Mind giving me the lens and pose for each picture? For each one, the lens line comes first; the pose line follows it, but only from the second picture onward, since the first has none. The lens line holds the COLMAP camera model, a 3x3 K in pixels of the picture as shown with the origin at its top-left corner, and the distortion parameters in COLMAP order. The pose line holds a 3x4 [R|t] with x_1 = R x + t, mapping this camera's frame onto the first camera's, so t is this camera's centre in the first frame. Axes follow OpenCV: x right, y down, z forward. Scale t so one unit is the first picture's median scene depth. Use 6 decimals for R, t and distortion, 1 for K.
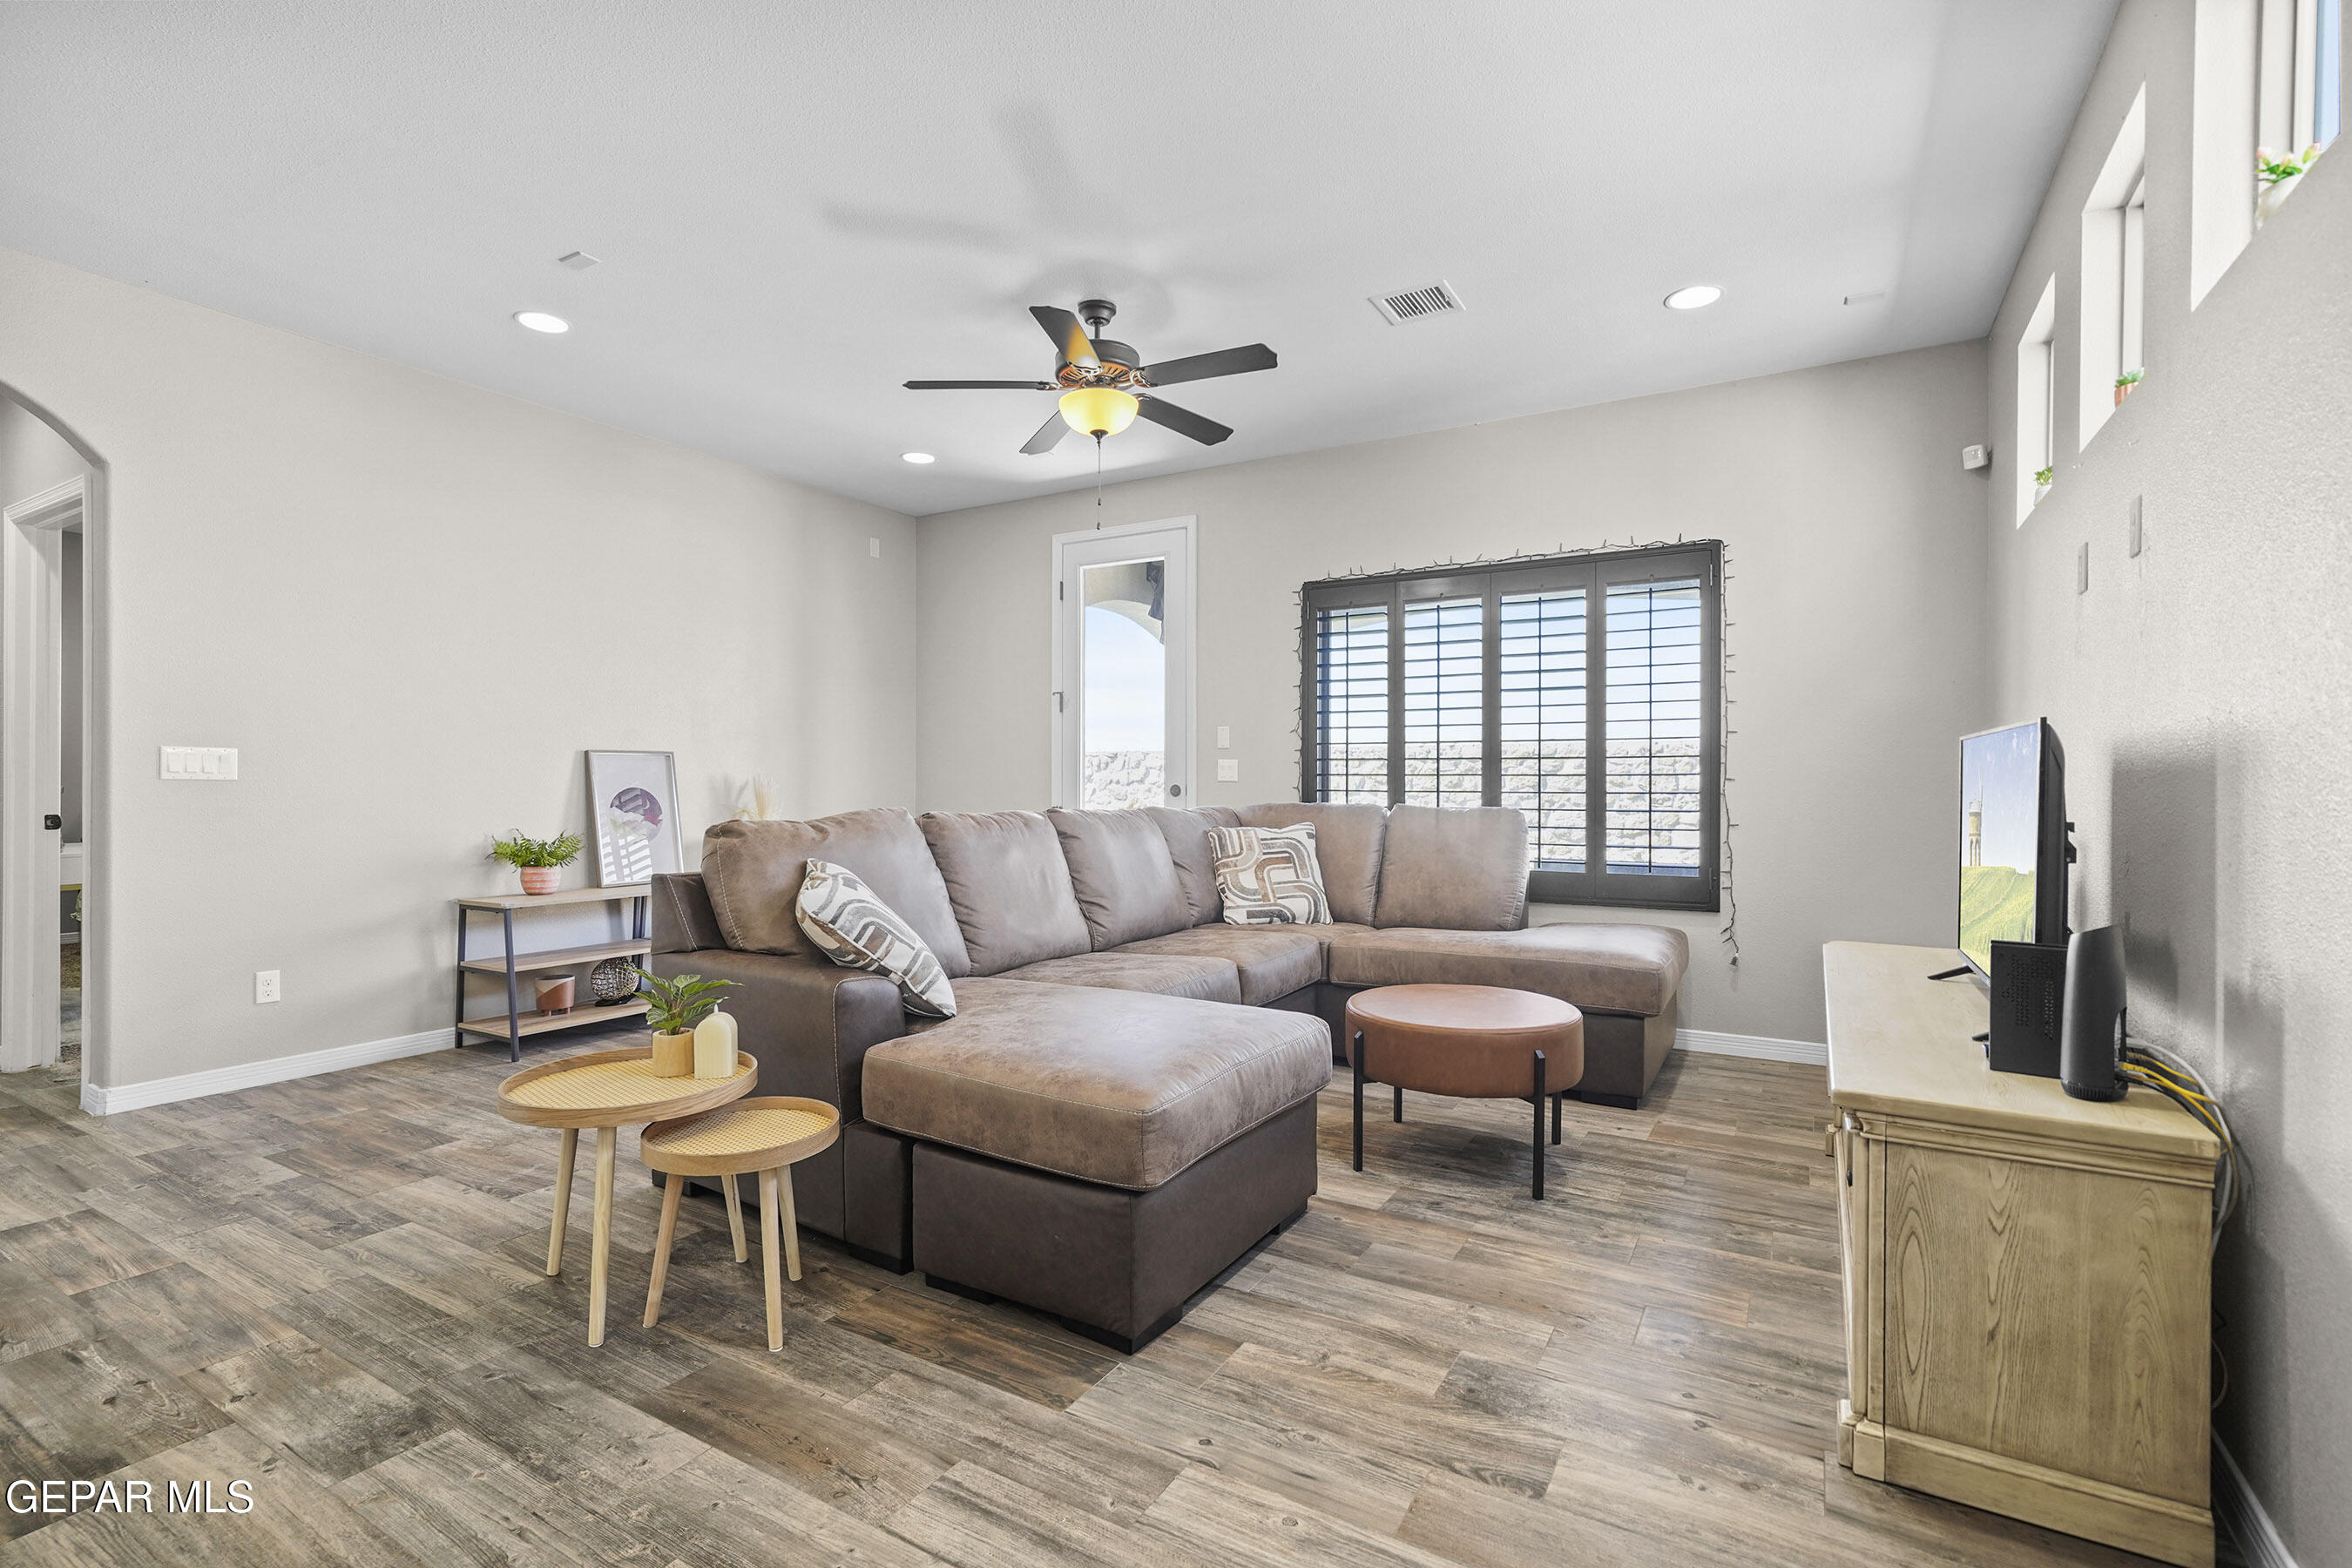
lens RADIAL K [[1081.1, 0, 1166.2], [0, 1081.1, 788.1], [0, 0, 1]] dist [-0.002113, 0.002074]
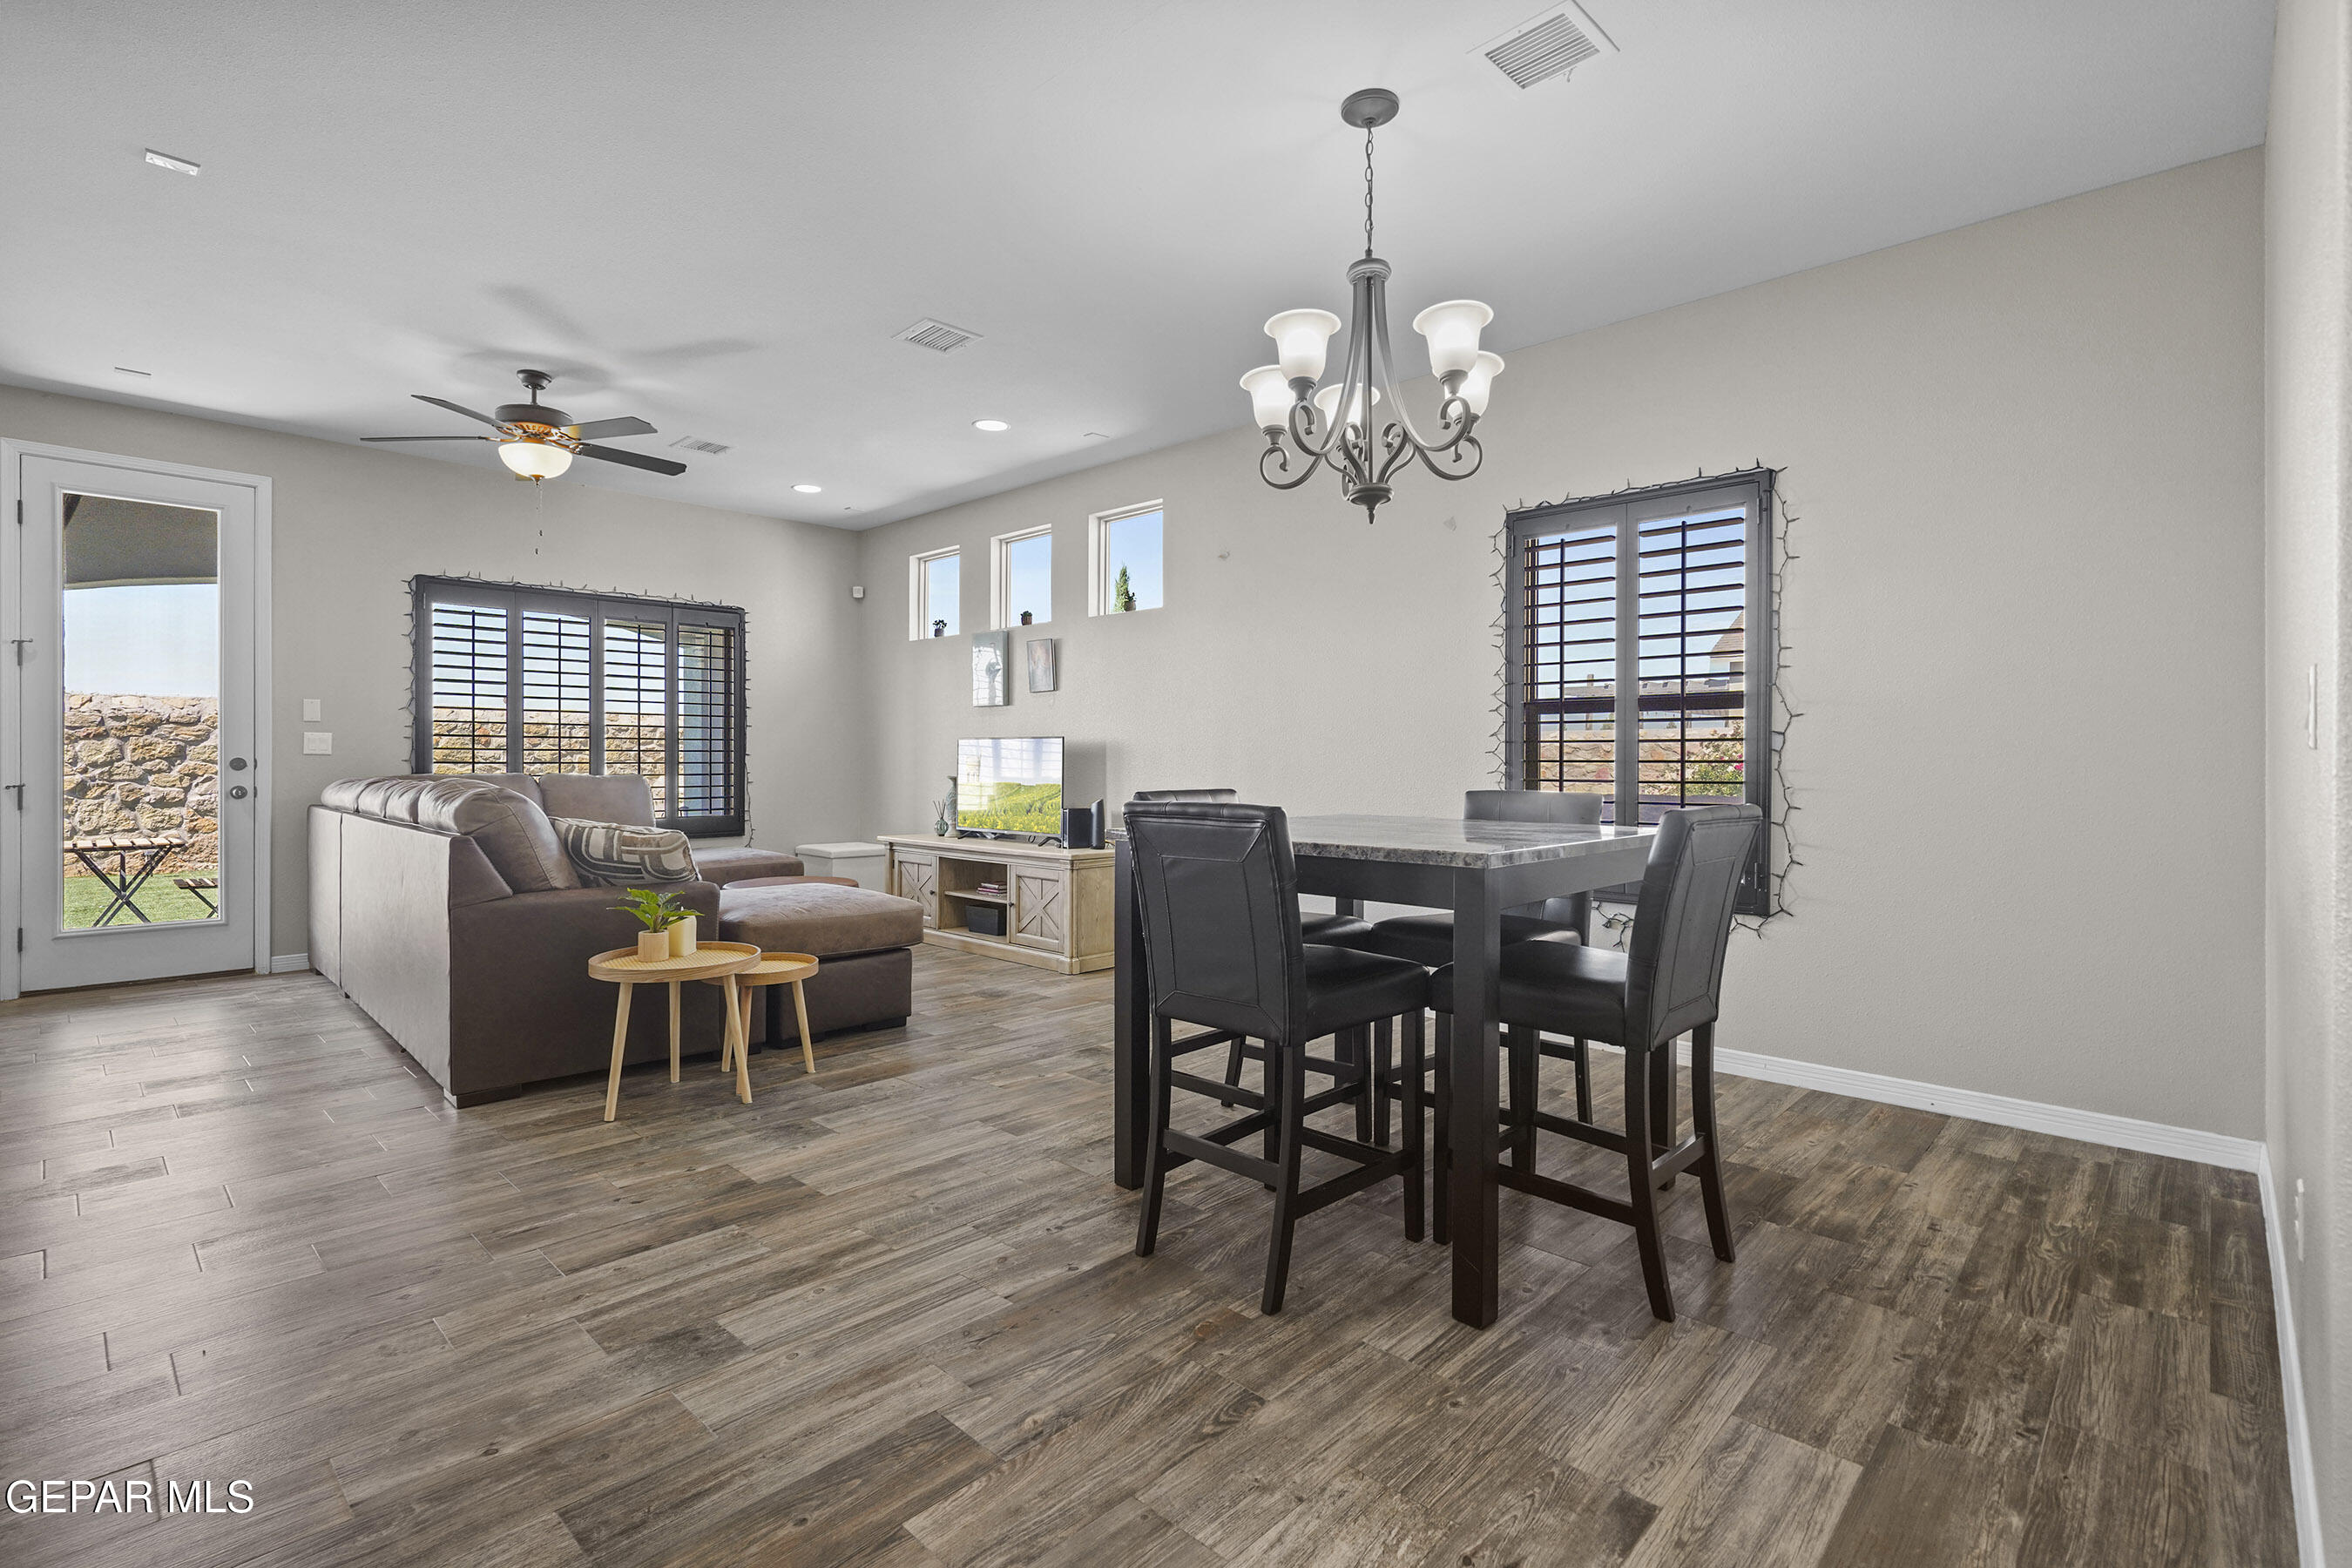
lens RADIAL K [[1081.1, 0, 1158.7], [0, 1081.1, 768.5], [0, 0, 1]] dist [-0.002113, 0.002074]
pose [[0.227917, -0.009840, 0.973631, -1.647190], [0.000213, 0.999949, 0.010056, -0.005828], [-0.973680, -0.002085, 0.227908, 0.019698]]
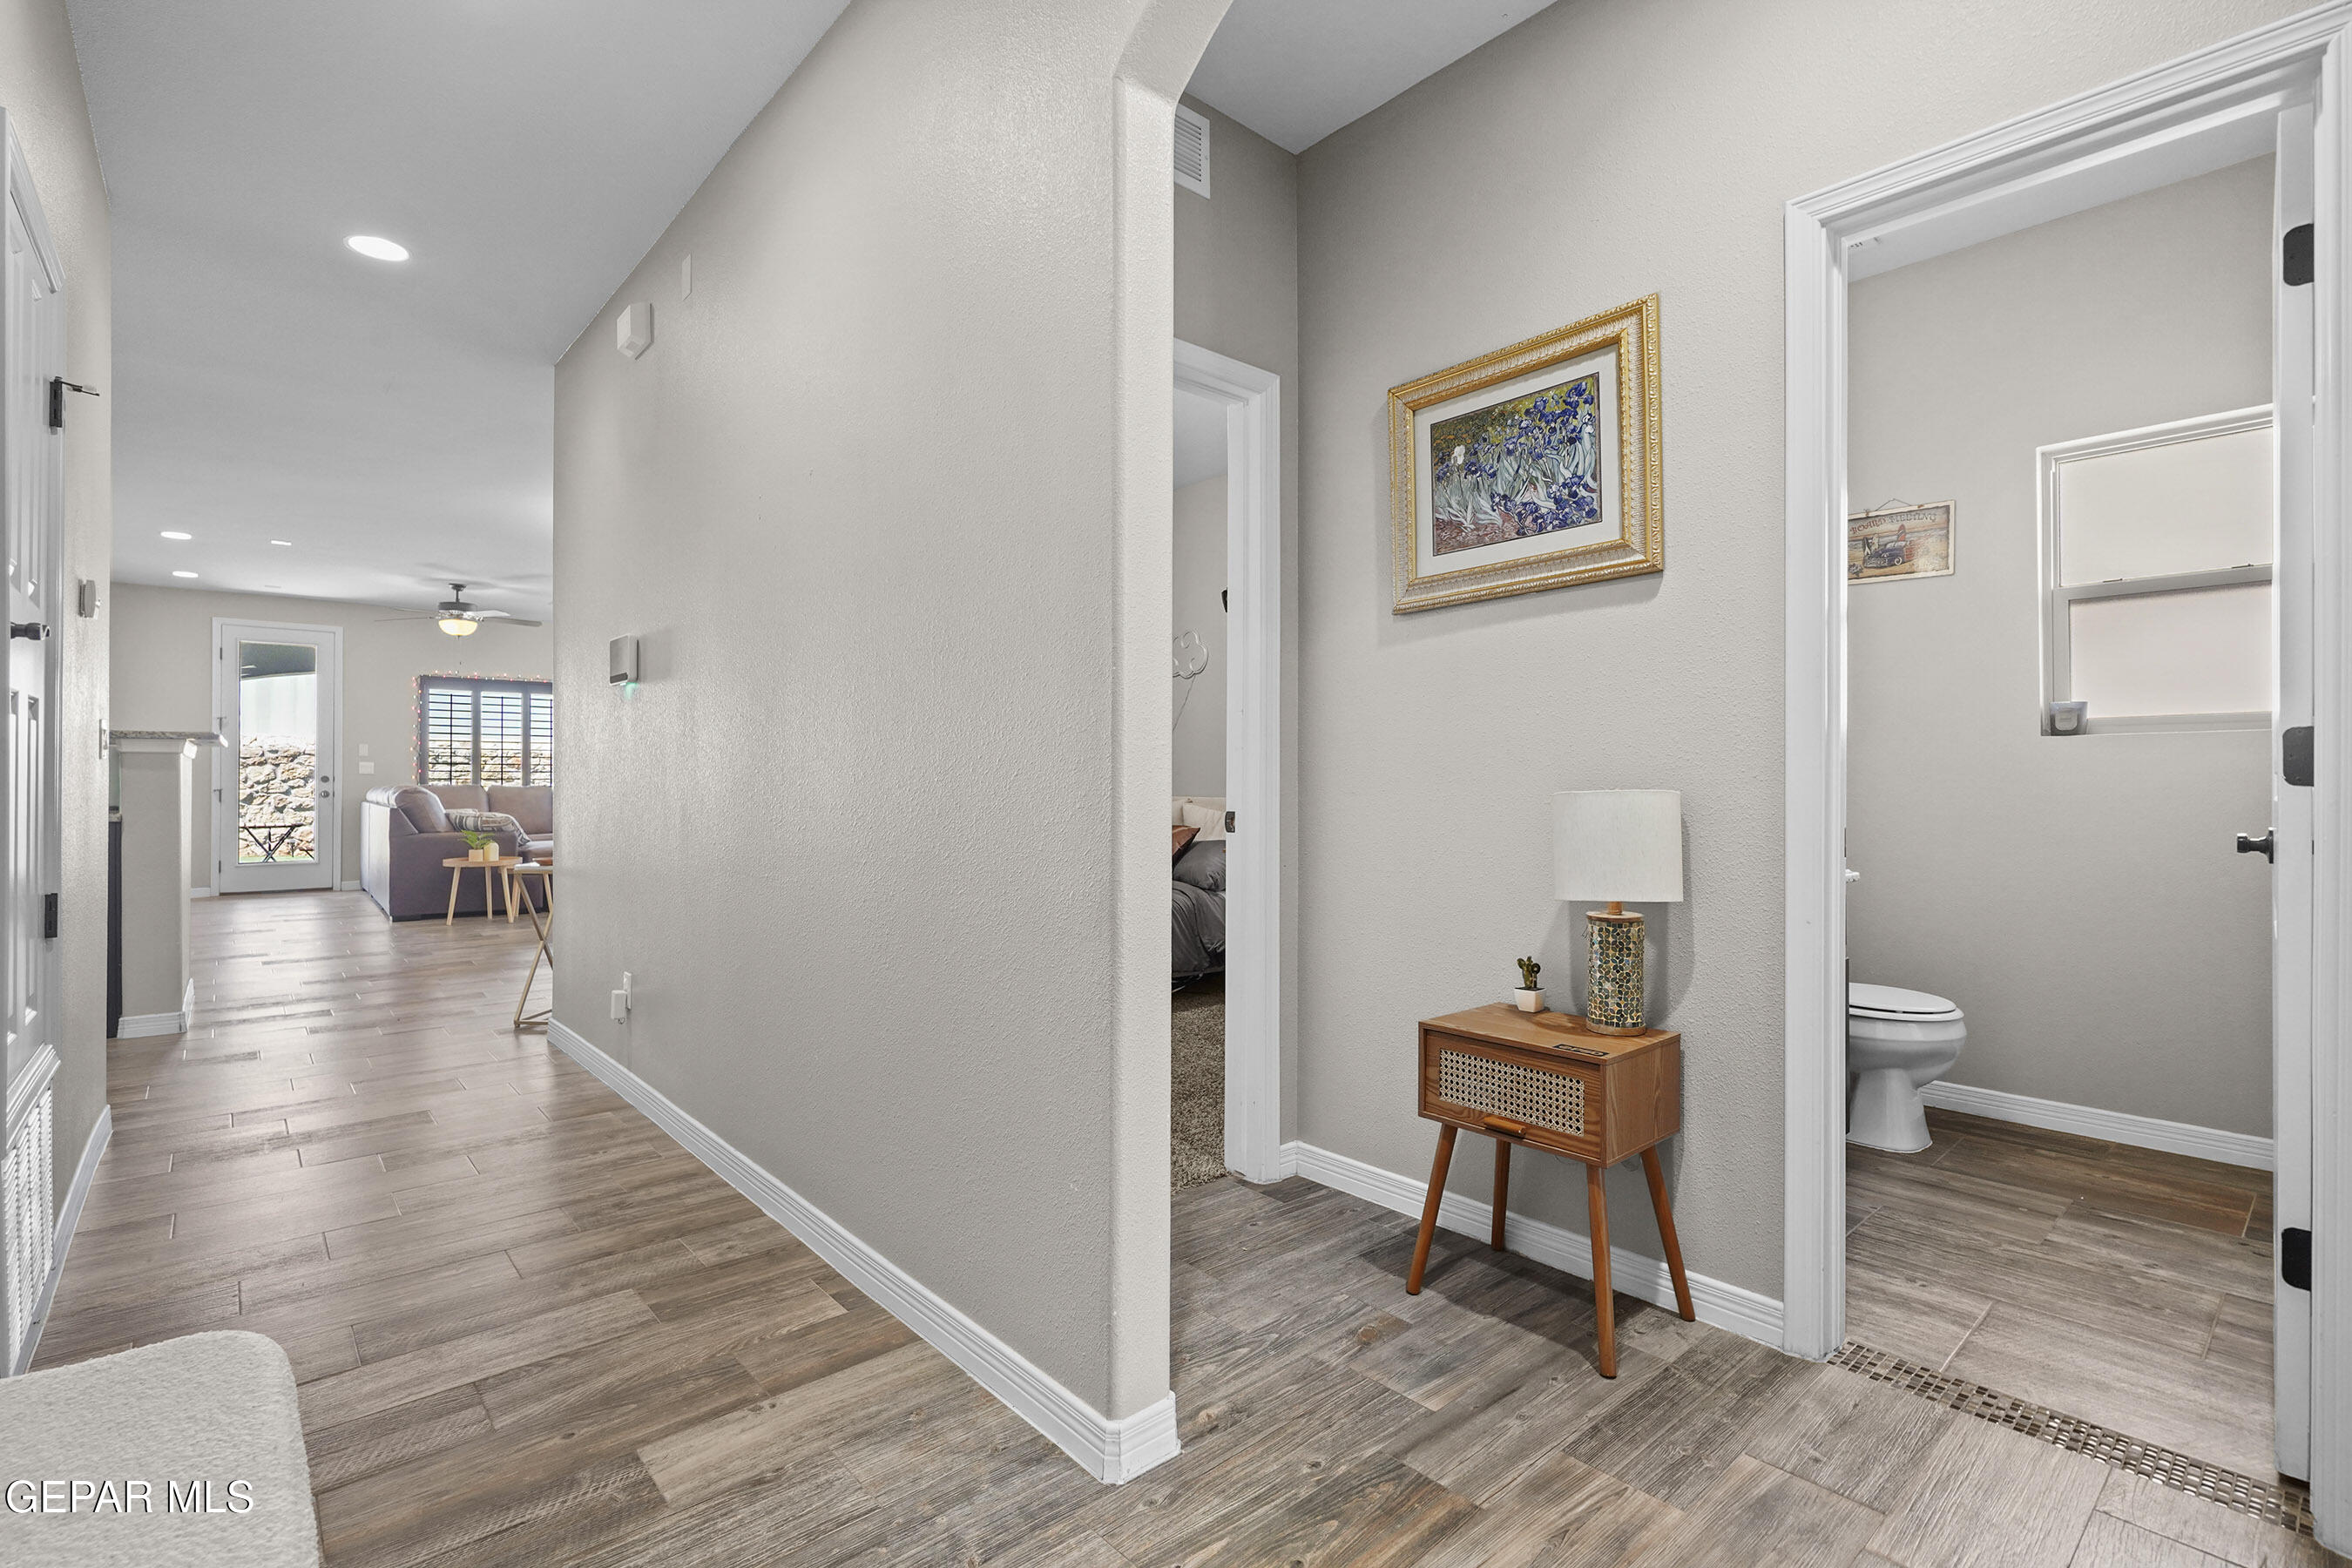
lens RADIAL K [[1081.1, 0, 1161.2], [0, 1081.1, 778.3], [0, 0, 1]] dist [-0.002113, 0.002074]
pose [[0.309553, -0.000223, 0.950882, -2.866189], [0.002543, 0.999997, -0.000593, 0.013943], [-0.950879, 0.002602, 0.309552, -1.960047]]
